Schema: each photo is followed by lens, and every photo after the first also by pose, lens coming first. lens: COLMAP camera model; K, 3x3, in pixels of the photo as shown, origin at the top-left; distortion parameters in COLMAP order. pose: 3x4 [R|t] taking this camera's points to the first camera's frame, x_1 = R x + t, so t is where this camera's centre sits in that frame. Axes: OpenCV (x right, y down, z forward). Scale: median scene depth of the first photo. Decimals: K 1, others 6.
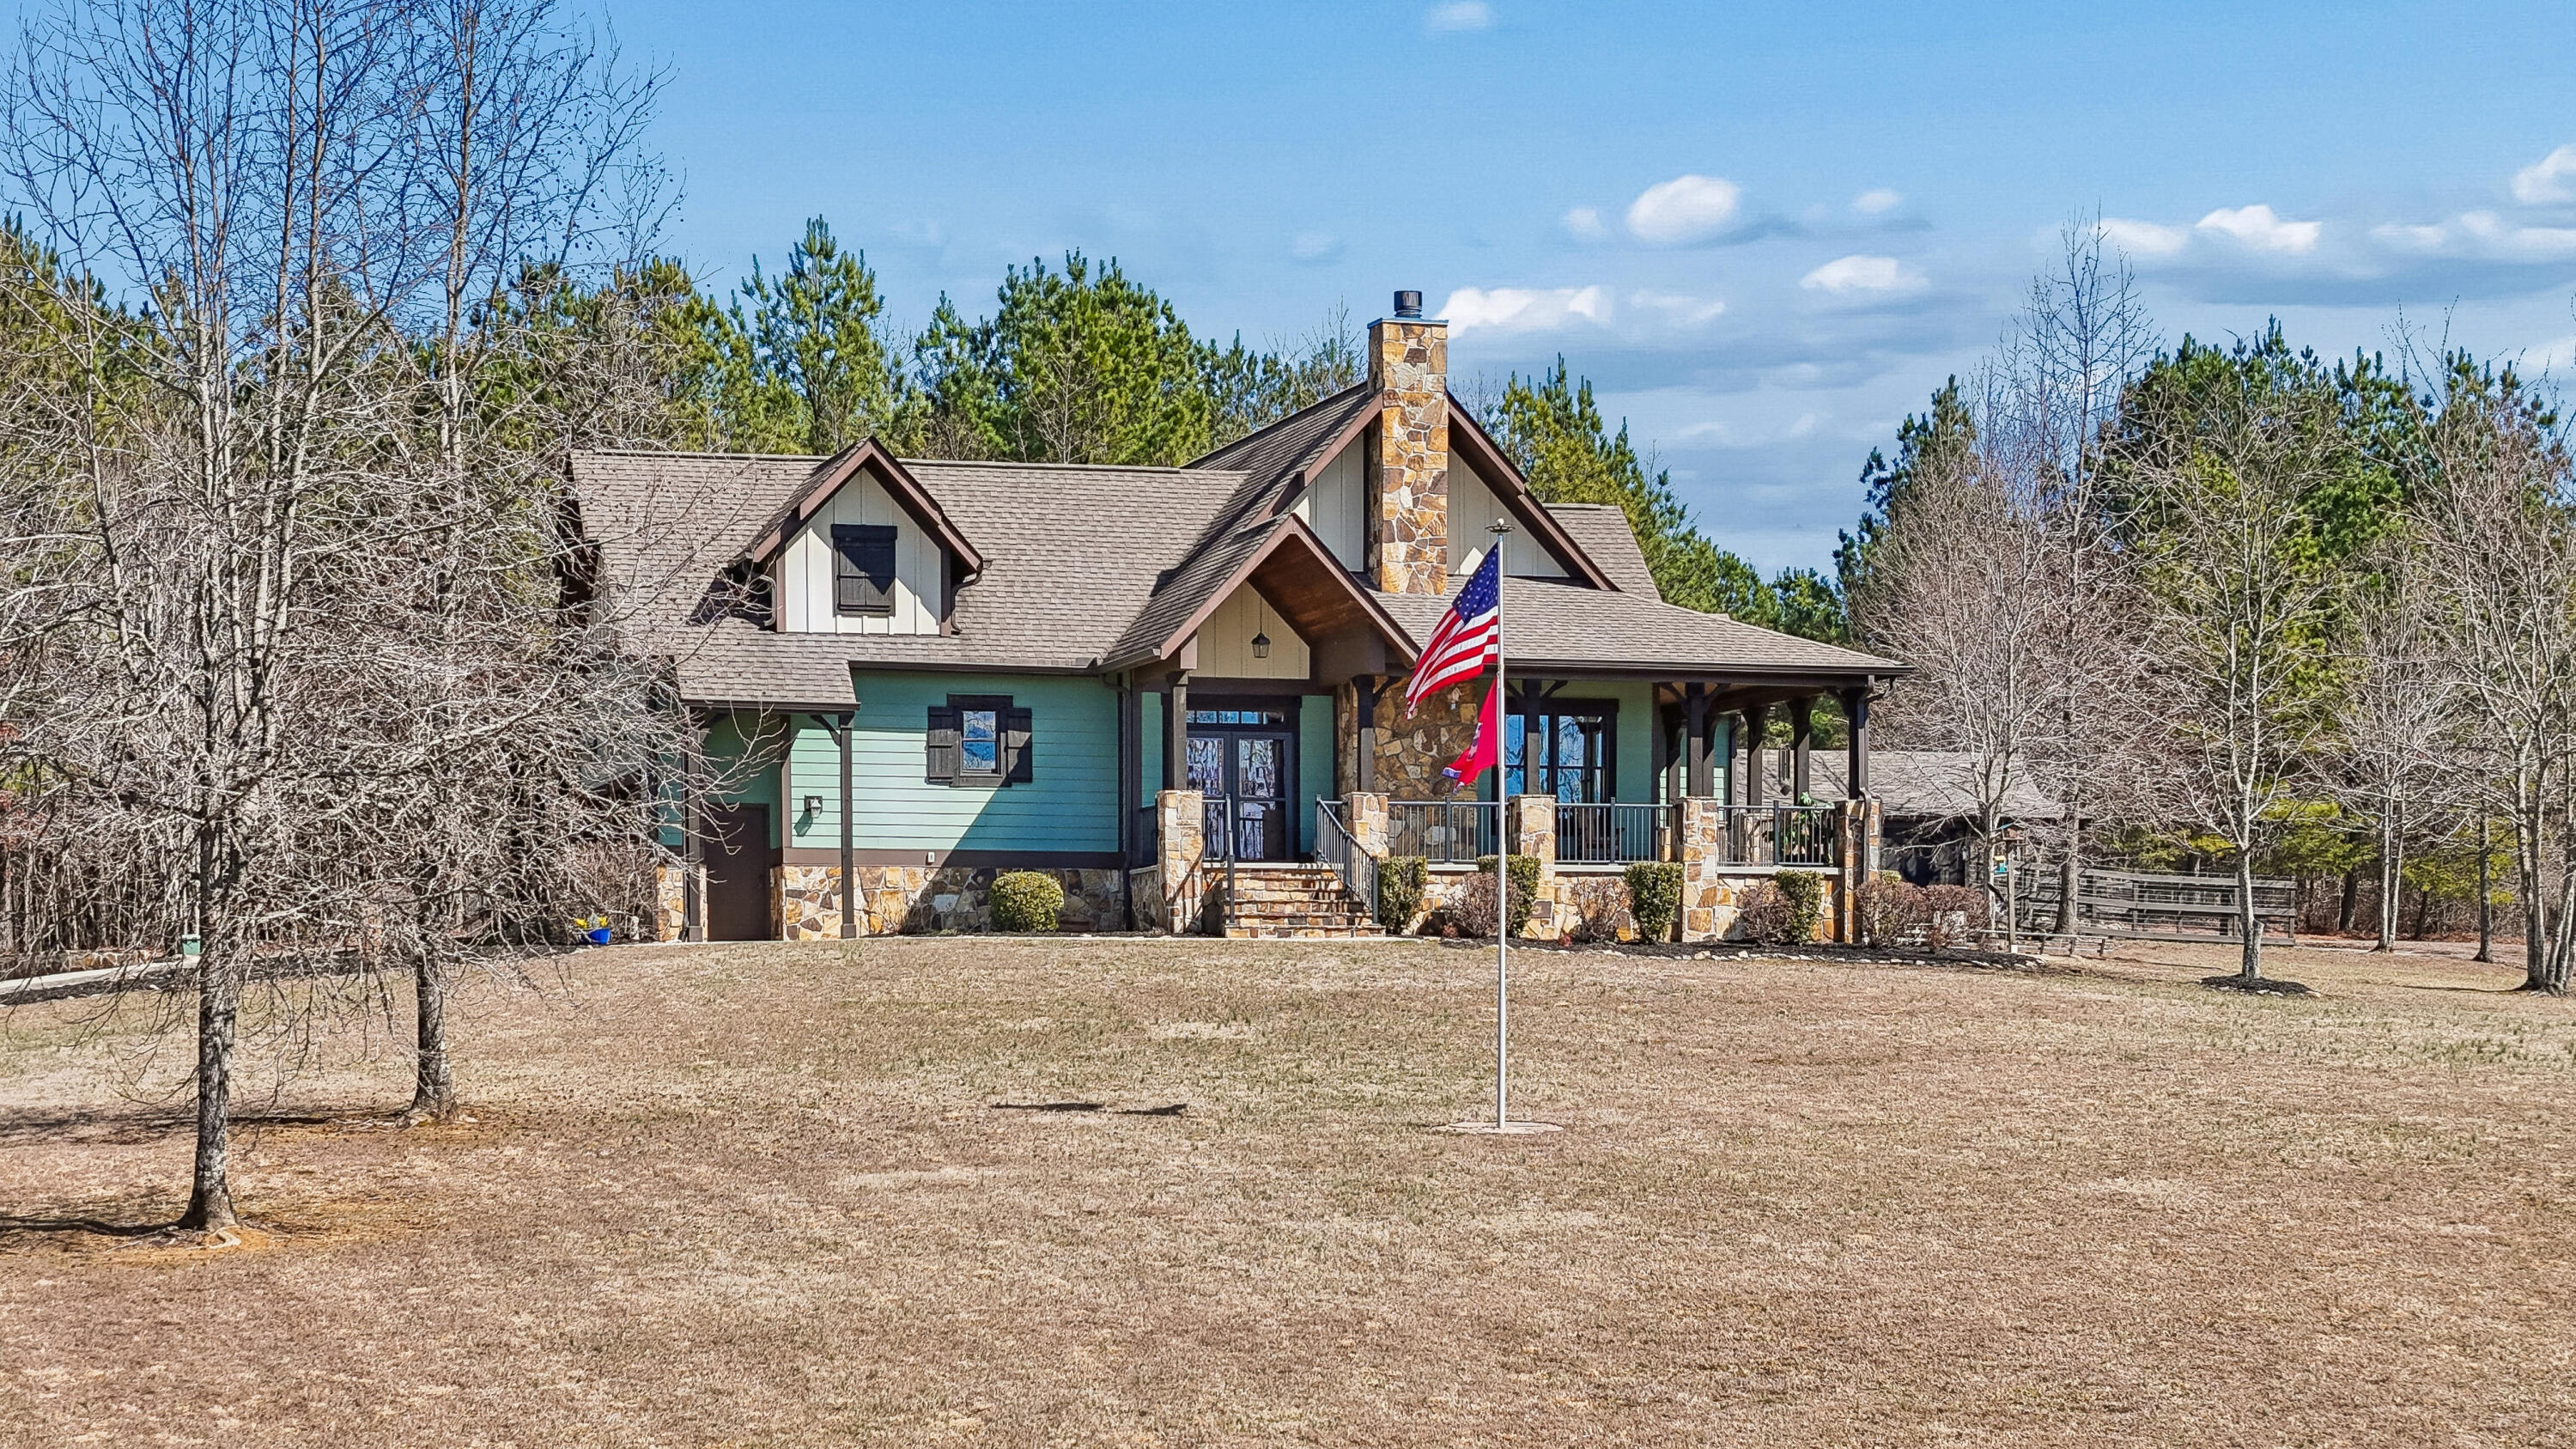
lens RADIAL K [[5183.7, 0, 1286.7], [0, 5183.7, 750.0], [0, 0, 1]] dist [-0.159398, 0.000000]
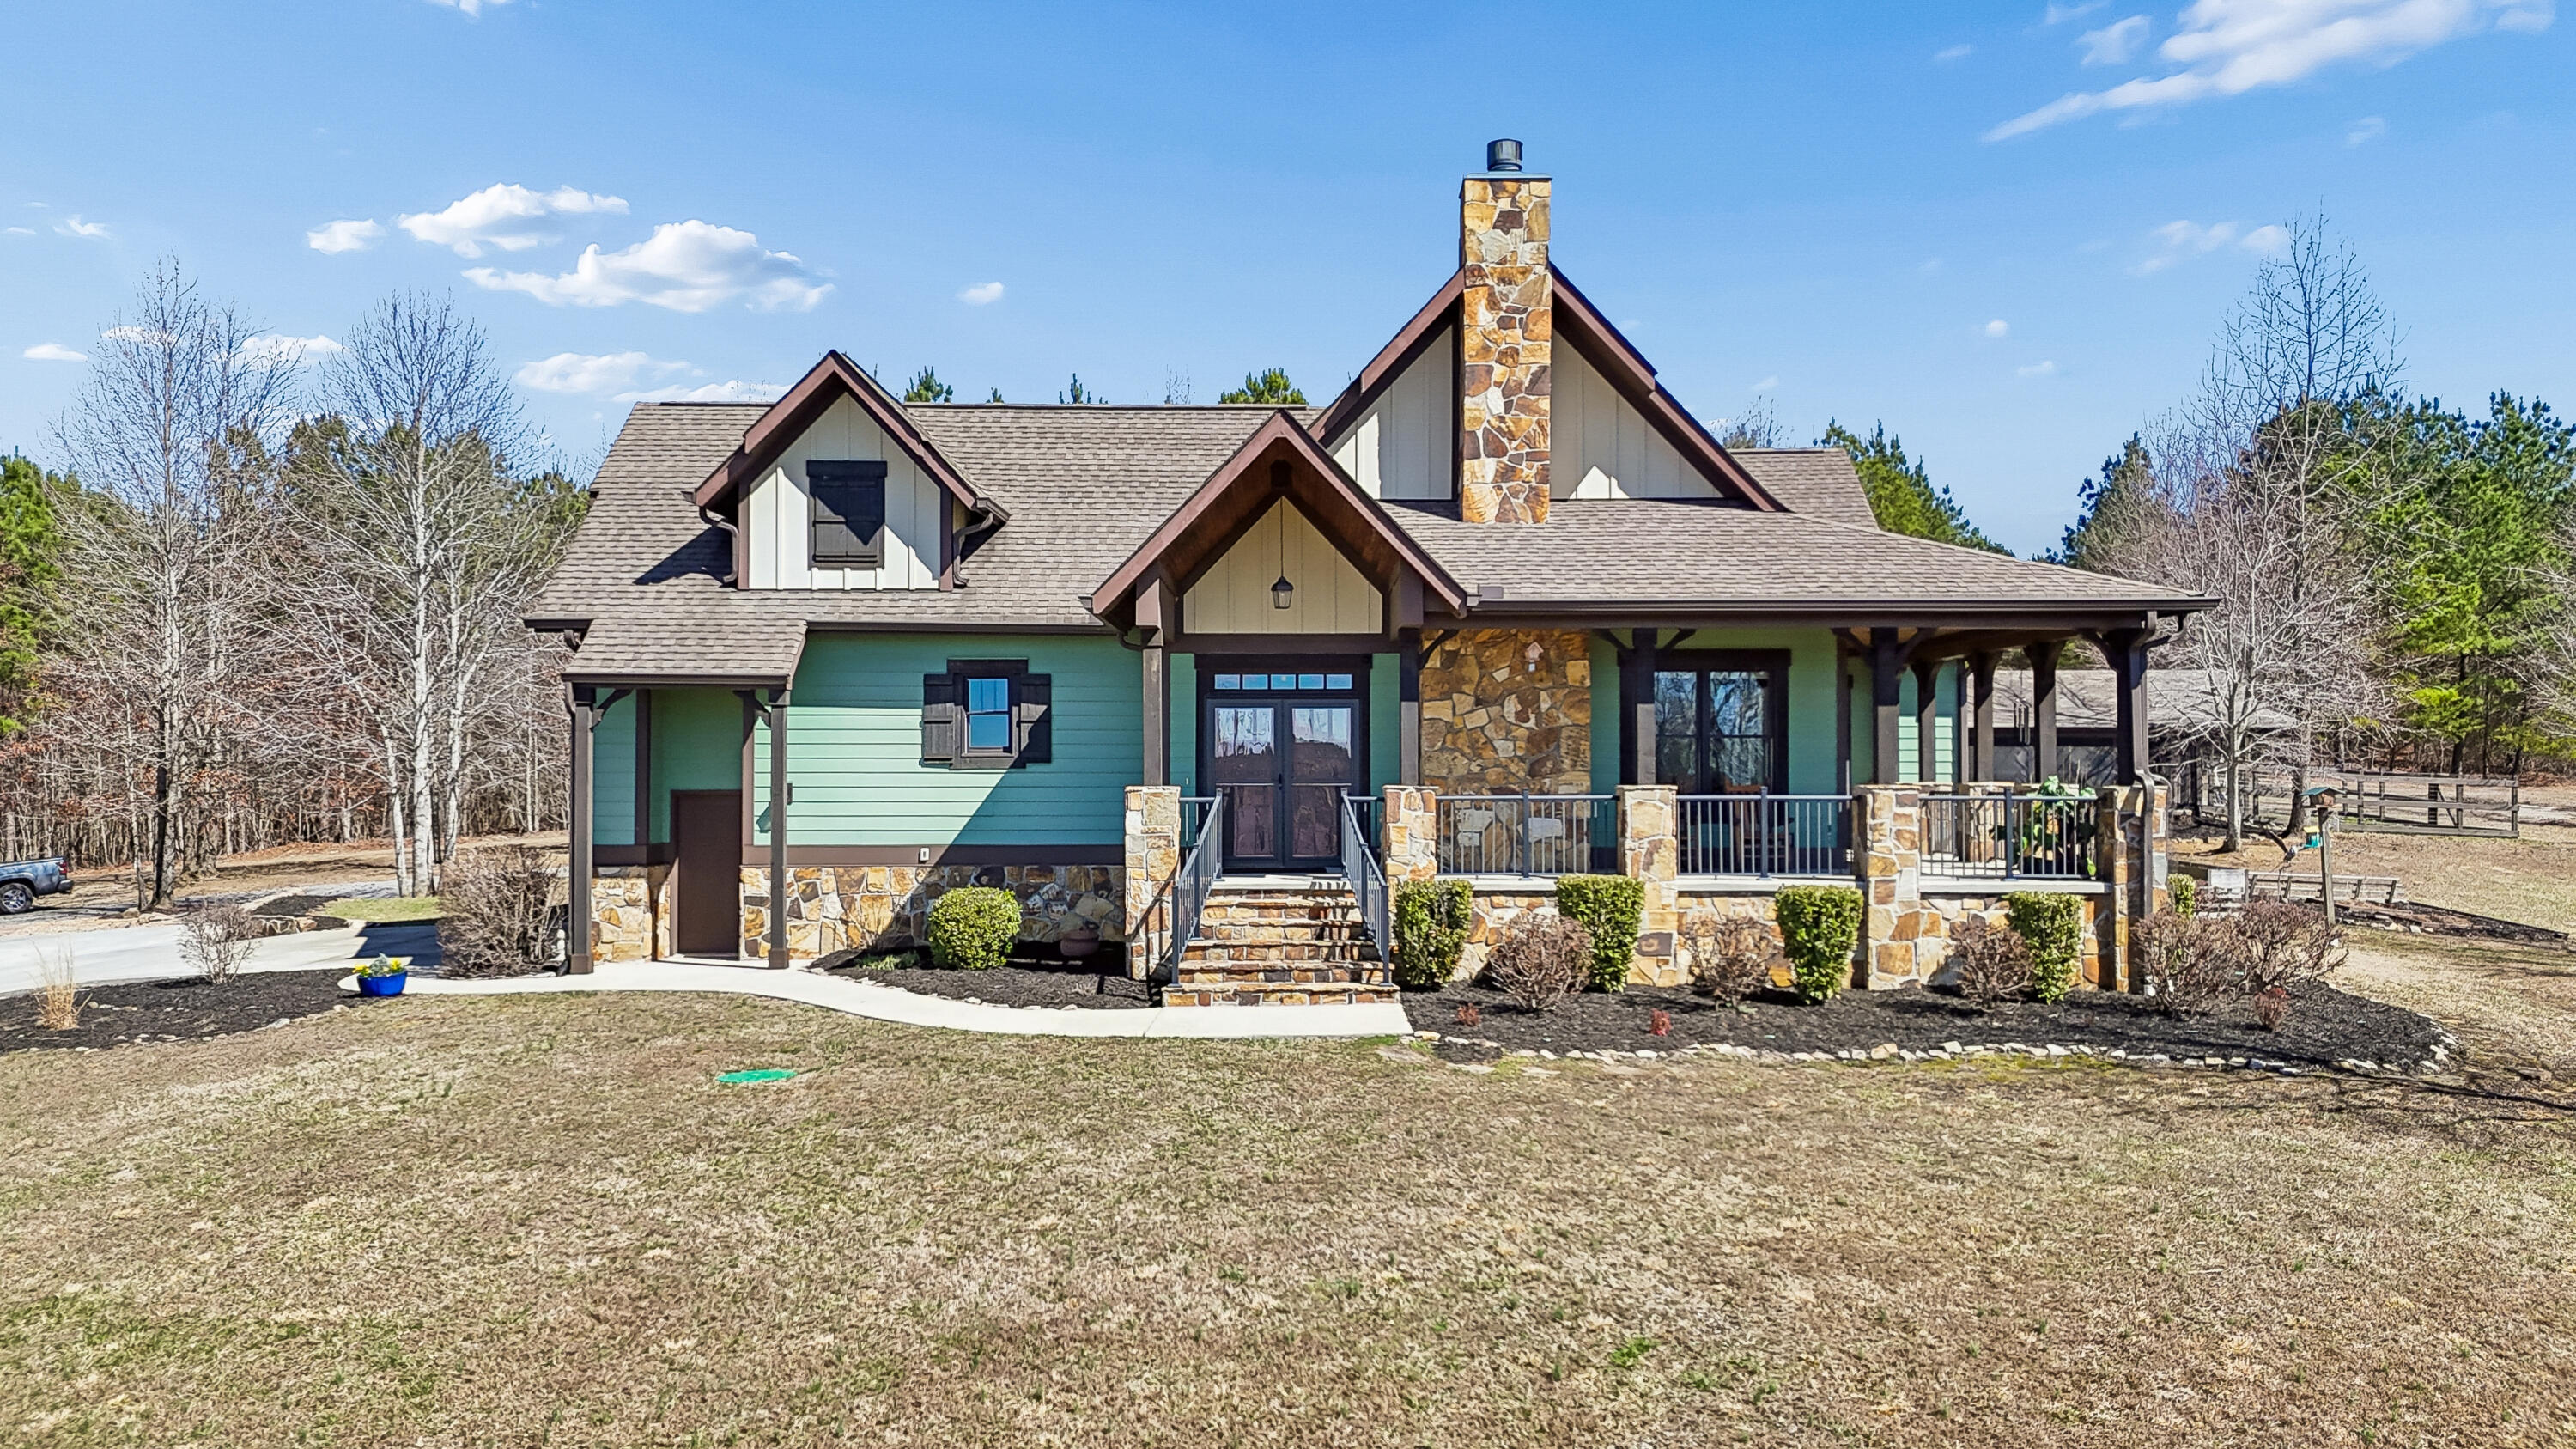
lens RADIAL K [[1894.7, 0, 1256.2], [0, 1894.7, 671.0], [0, 0, 1]] dist [0.065847, -0.045146]
pose [[0.958010, -0.013861, -0.286401, 0.071158], [0.017551, 0.999793, 0.010321, -0.011173], [0.286199, -0.014915, 0.958054, 0.717687]]
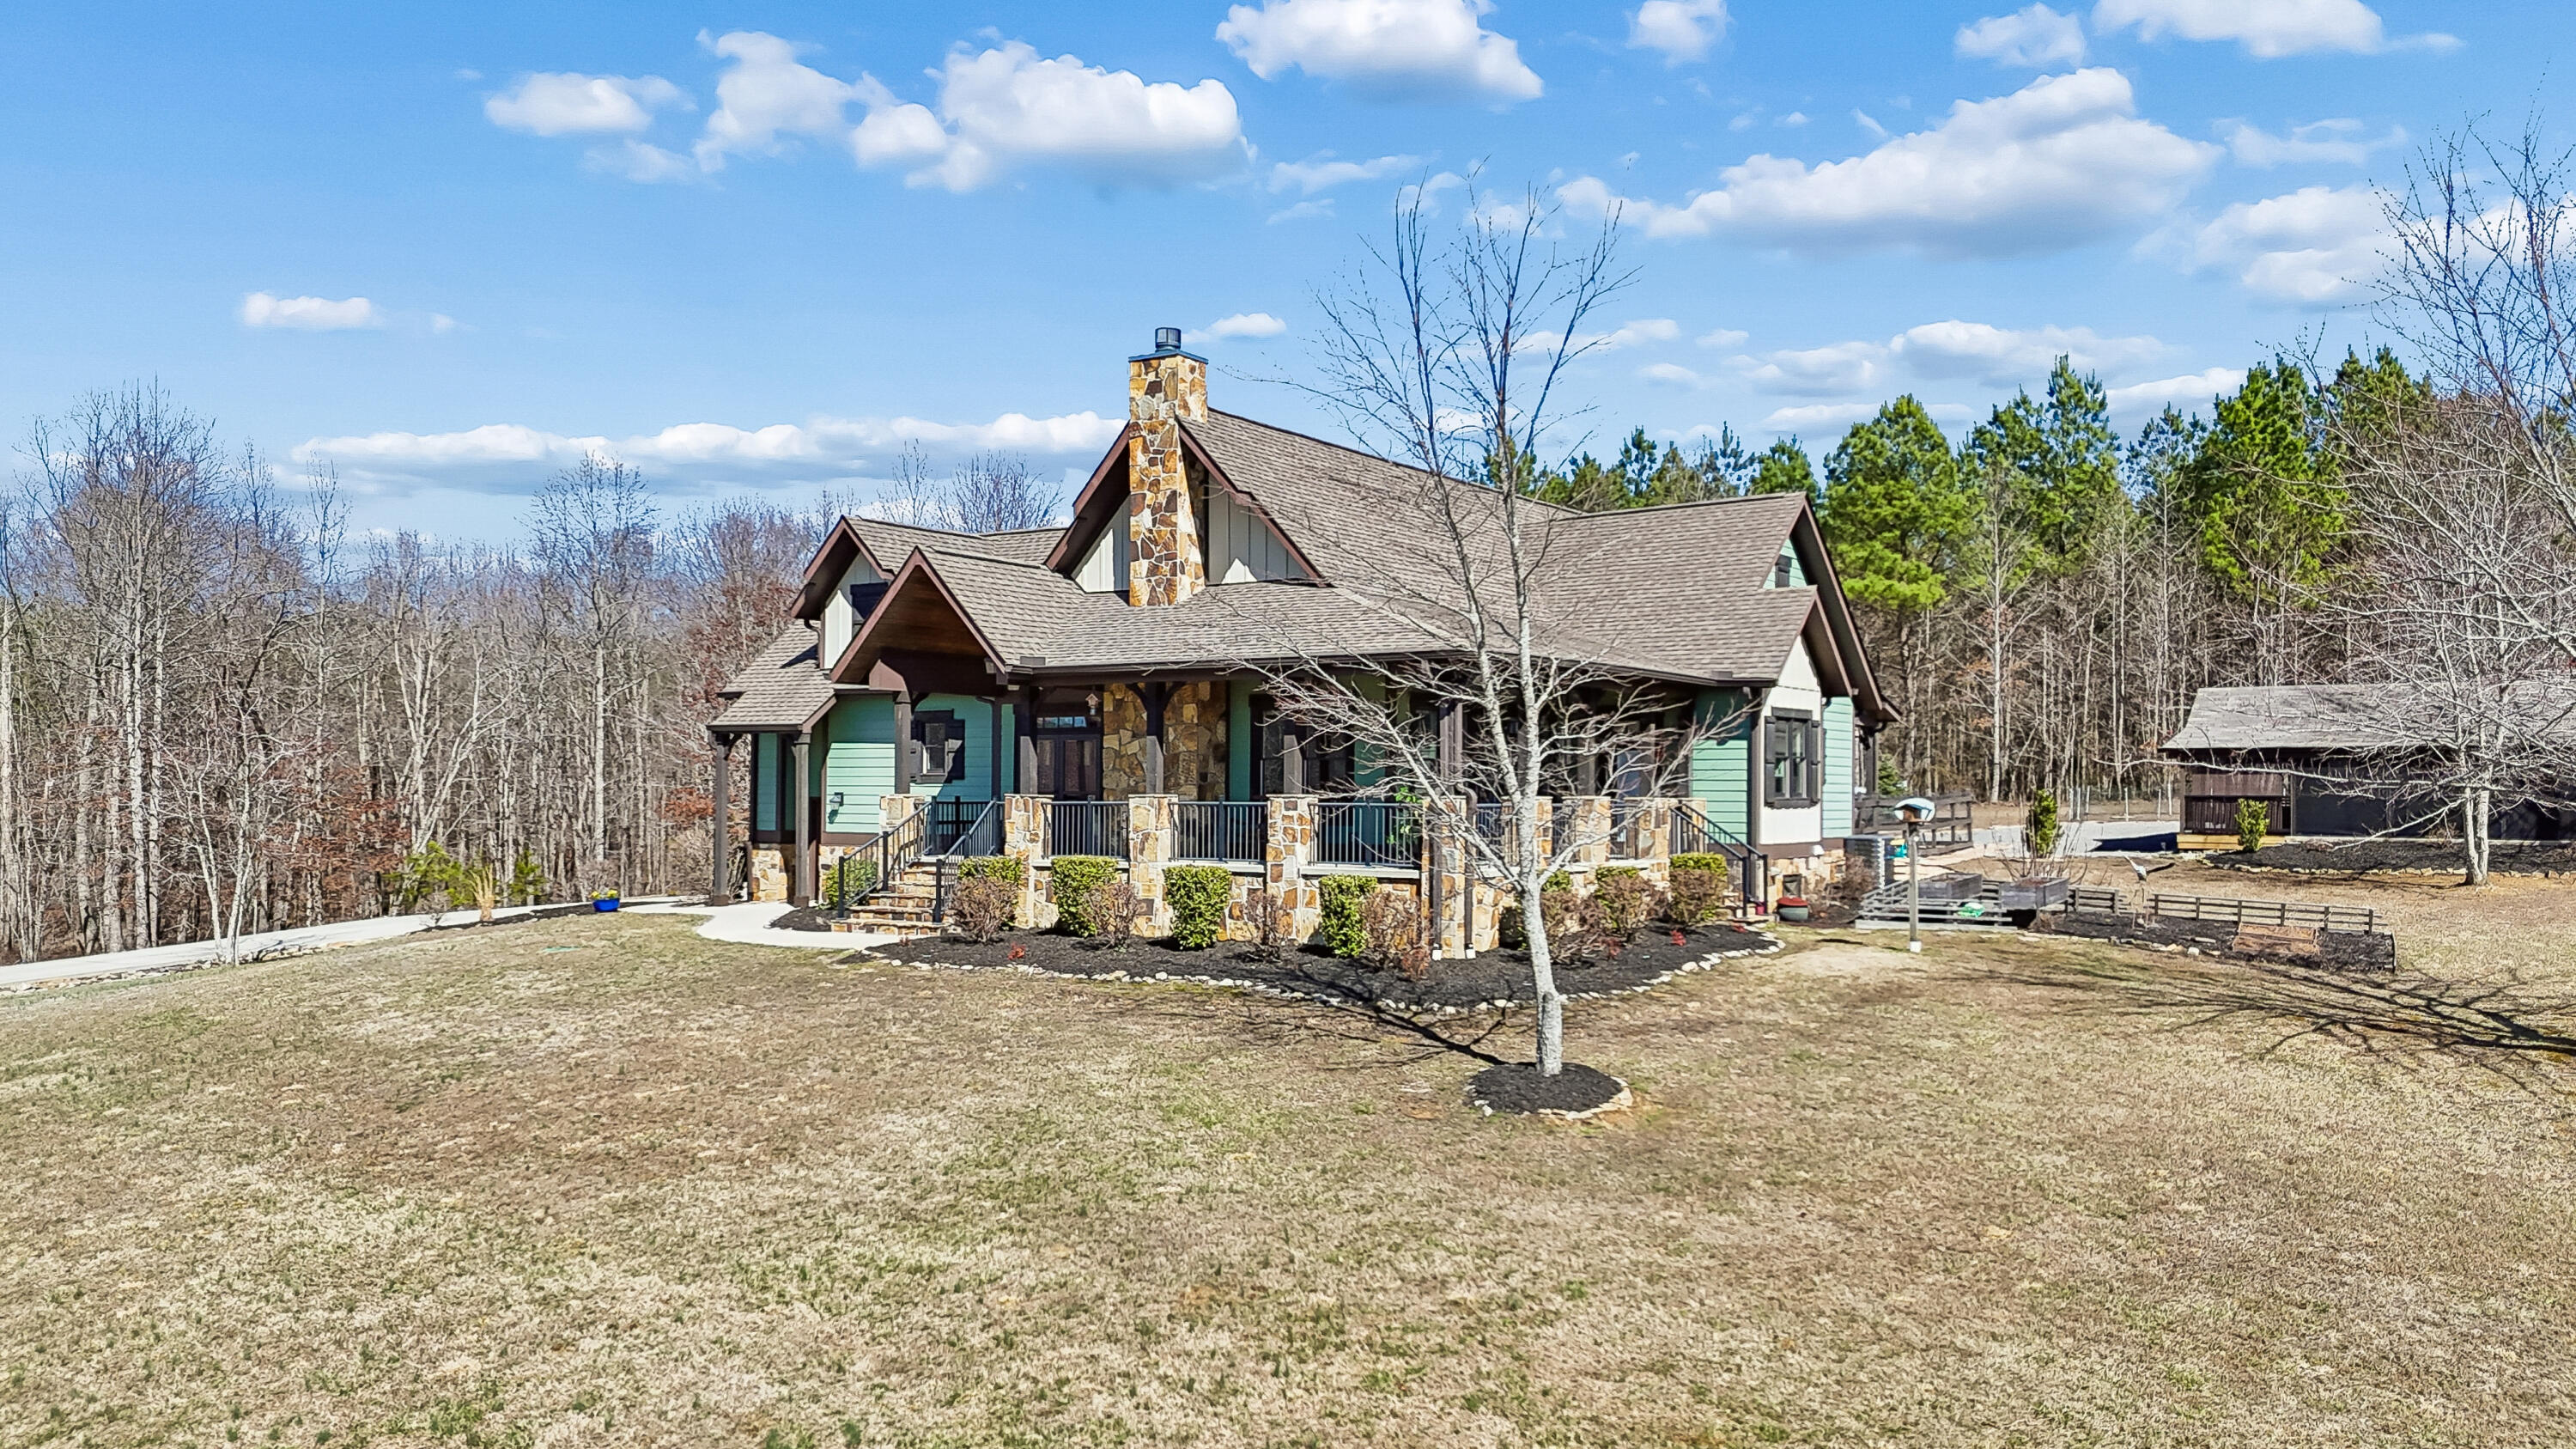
lens RADIAL K [[1894.7, 0, 1302.4], [0, 1894.7, 712.7], [0, 0, 1]] dist [0.065847, -0.045146]
pose [[0.634227, -0.027706, -0.772650, 0.357261], [0.043611, 0.999049, -0.000026, -0.006136], [0.771916, -0.033680, 0.634832, 0.775305]]
